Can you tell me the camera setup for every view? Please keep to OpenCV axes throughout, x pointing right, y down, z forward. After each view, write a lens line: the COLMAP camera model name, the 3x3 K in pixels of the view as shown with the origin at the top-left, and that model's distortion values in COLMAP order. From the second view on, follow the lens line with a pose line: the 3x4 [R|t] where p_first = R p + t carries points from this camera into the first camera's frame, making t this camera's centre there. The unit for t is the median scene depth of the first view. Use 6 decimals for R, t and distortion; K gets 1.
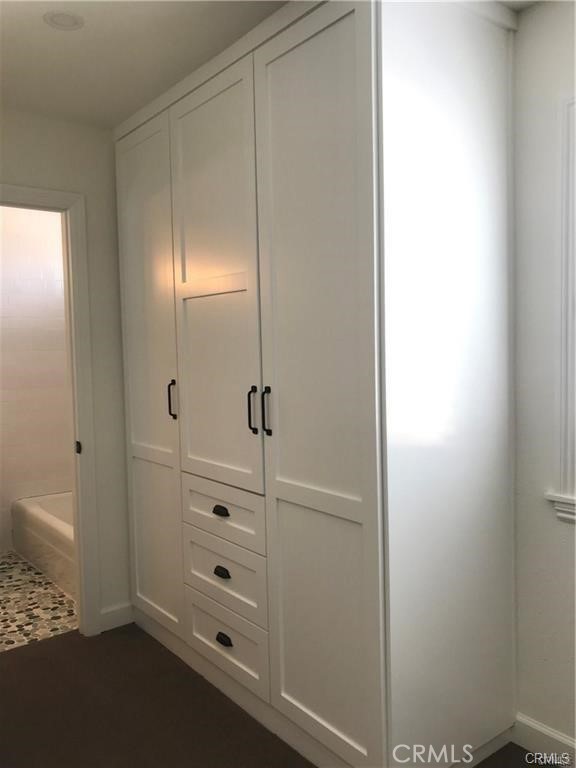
lens RADIAL K [[638.8, 0, 290.1], [0, 638.8, 382.8], [0, 0, 1]] dist [0.048289, -0.006600]
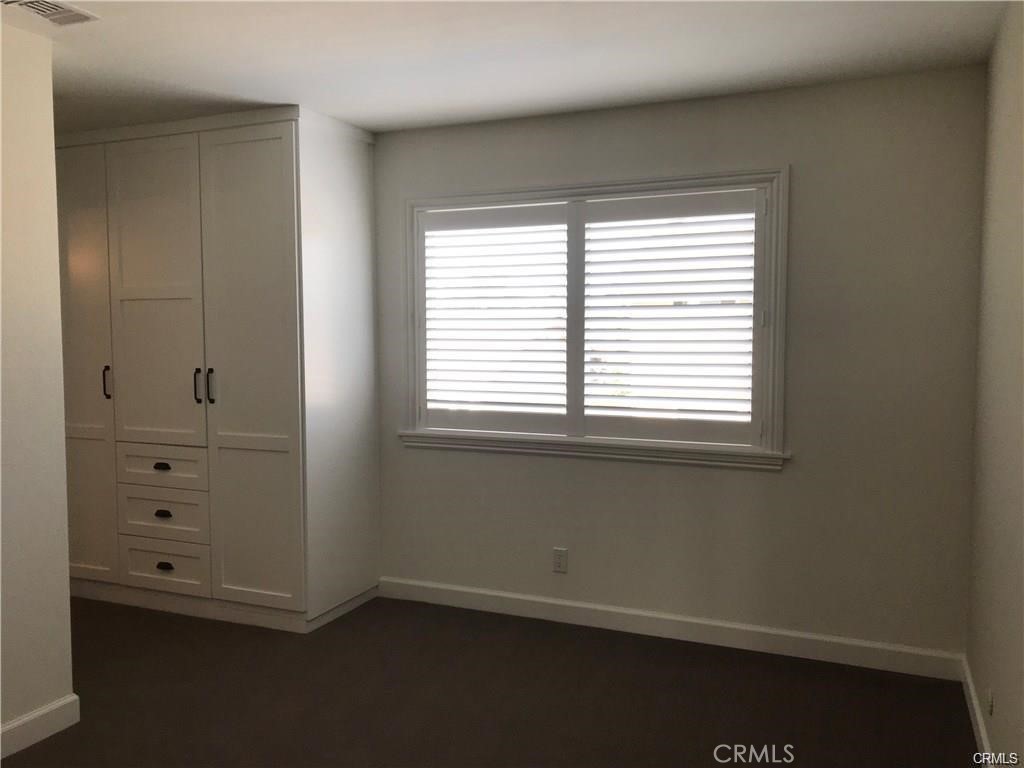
lens RADIAL K [[851.7, 0, 510.8], [0, 851.7, 383.1], [0, 0, 1]] dist [0.048289, -0.006600]
pose [[0.881508, -0.009077, 0.472082, -0.337846], [0.013961, 0.999879, -0.006845, 0.059695], [-0.471963, 0.012625, 0.881528, -0.955291]]
